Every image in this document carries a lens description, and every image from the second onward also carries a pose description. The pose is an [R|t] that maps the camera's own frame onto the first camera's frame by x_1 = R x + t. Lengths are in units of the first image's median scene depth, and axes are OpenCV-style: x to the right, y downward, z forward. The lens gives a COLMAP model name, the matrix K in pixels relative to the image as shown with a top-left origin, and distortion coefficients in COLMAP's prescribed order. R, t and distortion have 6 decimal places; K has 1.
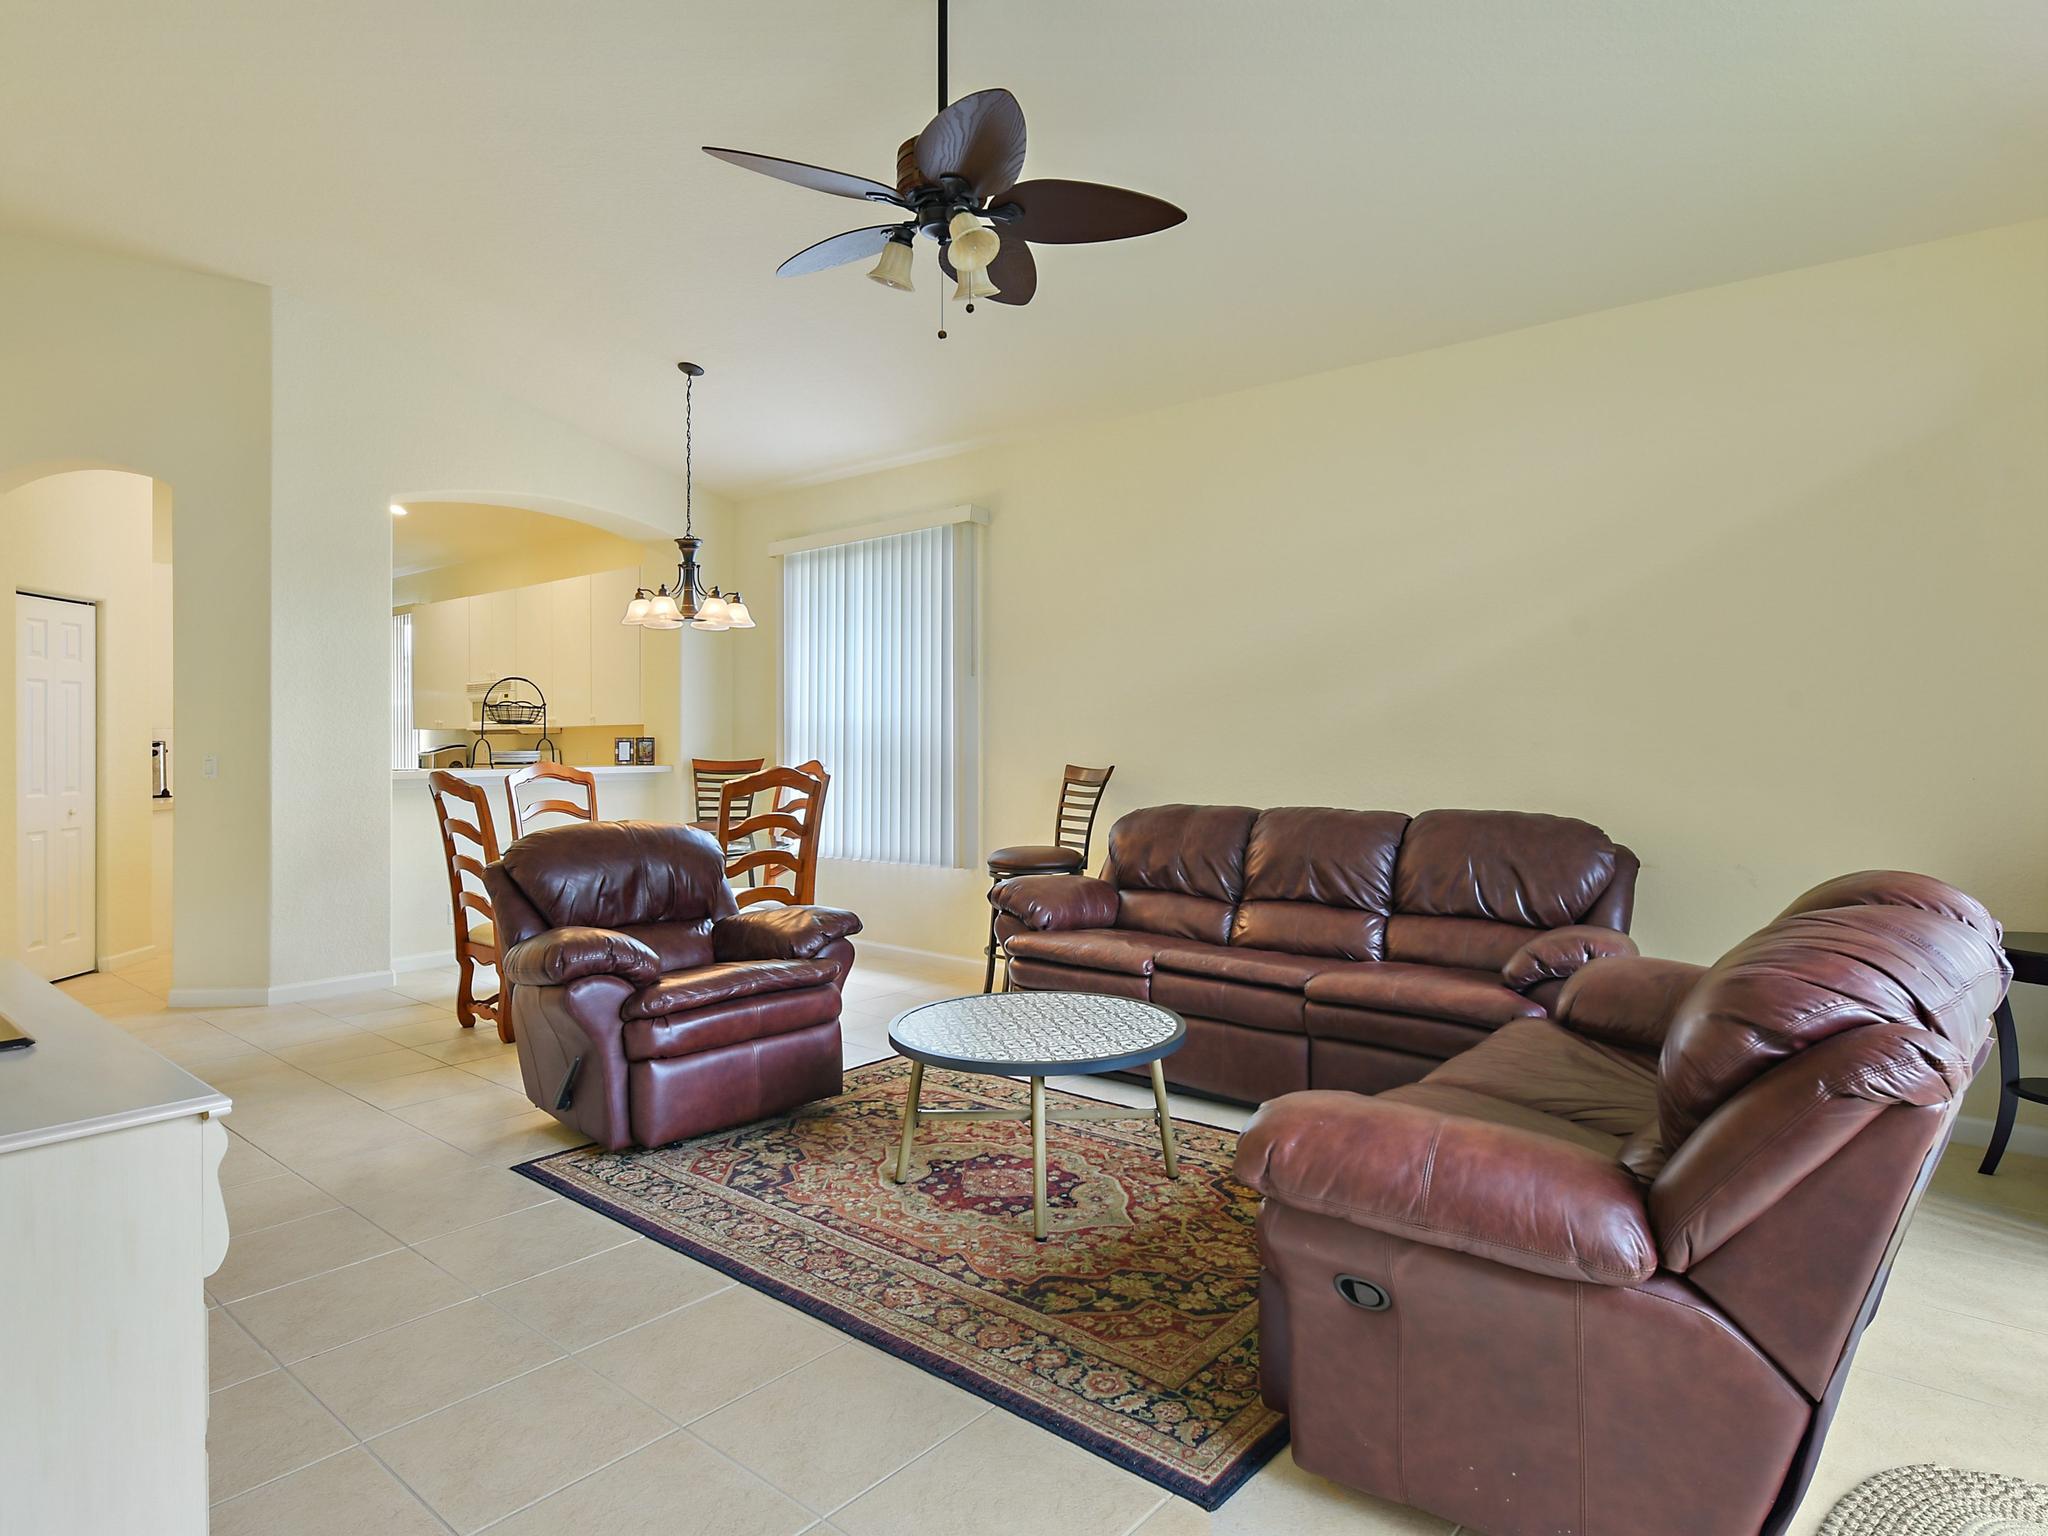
lens RADIAL K [[1163.1, 0, 1053.1], [0, 1163.1, 727.3], [0, 0, 1]] dist [-0.000729, -0.005482]
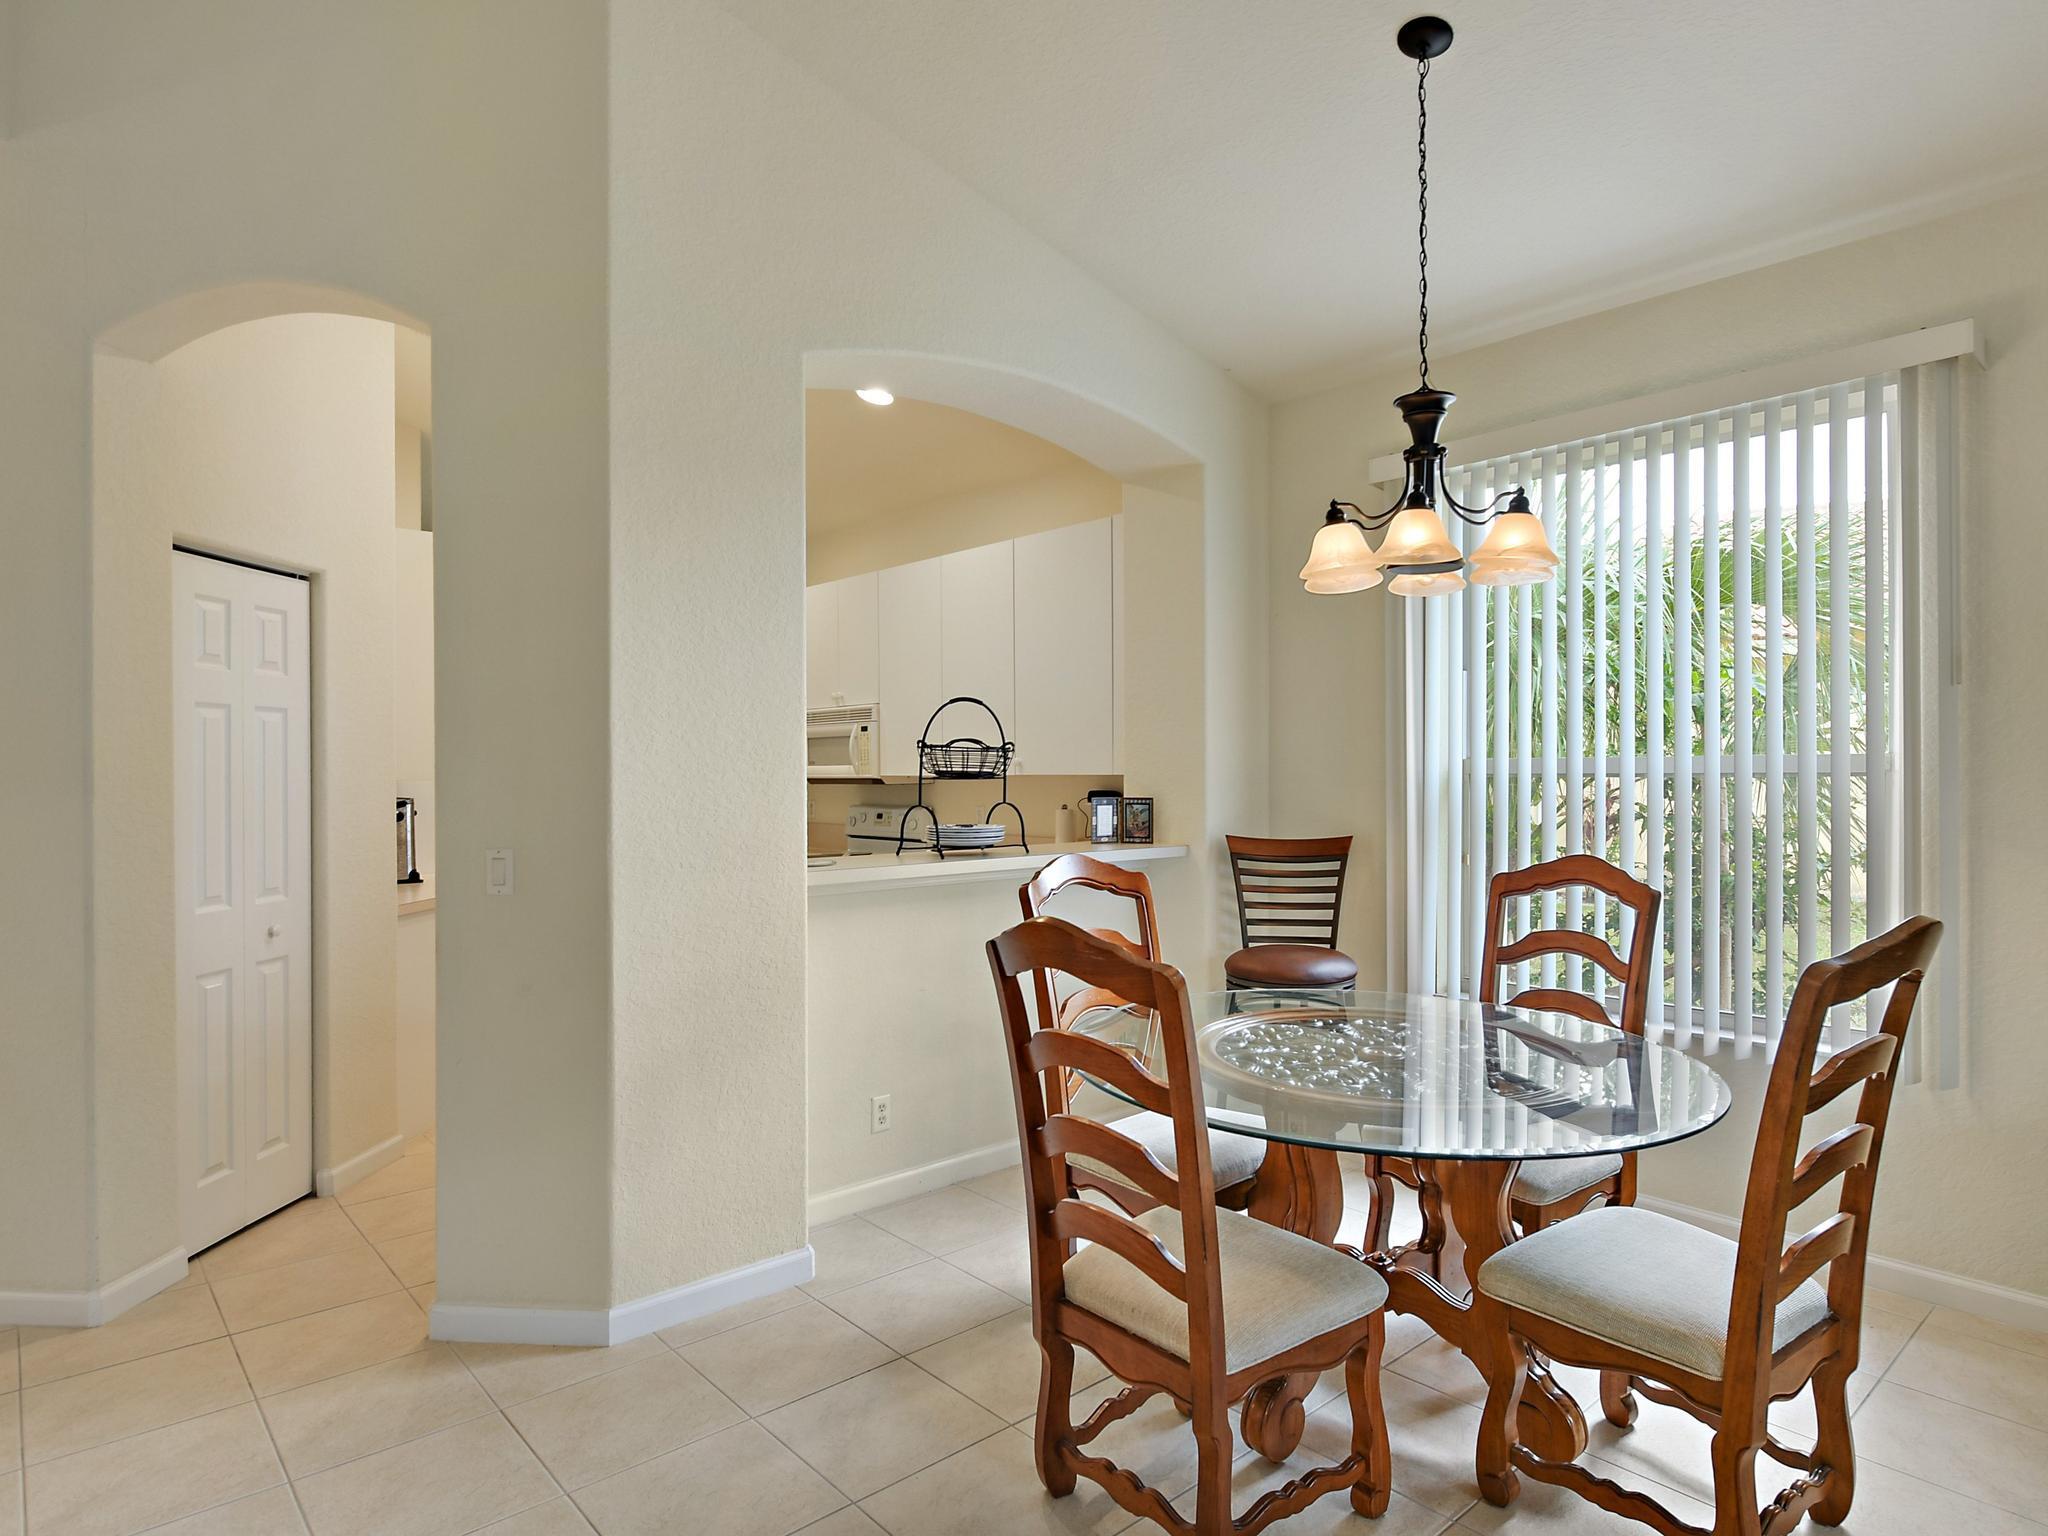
lens RADIAL K [[1163.1, 0, 1023.8], [0, 1163.1, 769.2], [0, 0, 1]] dist [-0.000729, -0.005482]
pose [[0.986663, 0.002152, -0.162763, -0.370796], [-0.000420, 0.999943, 0.010674, -0.014698], [0.162777, -0.010463, 0.986607, 0.475501]]
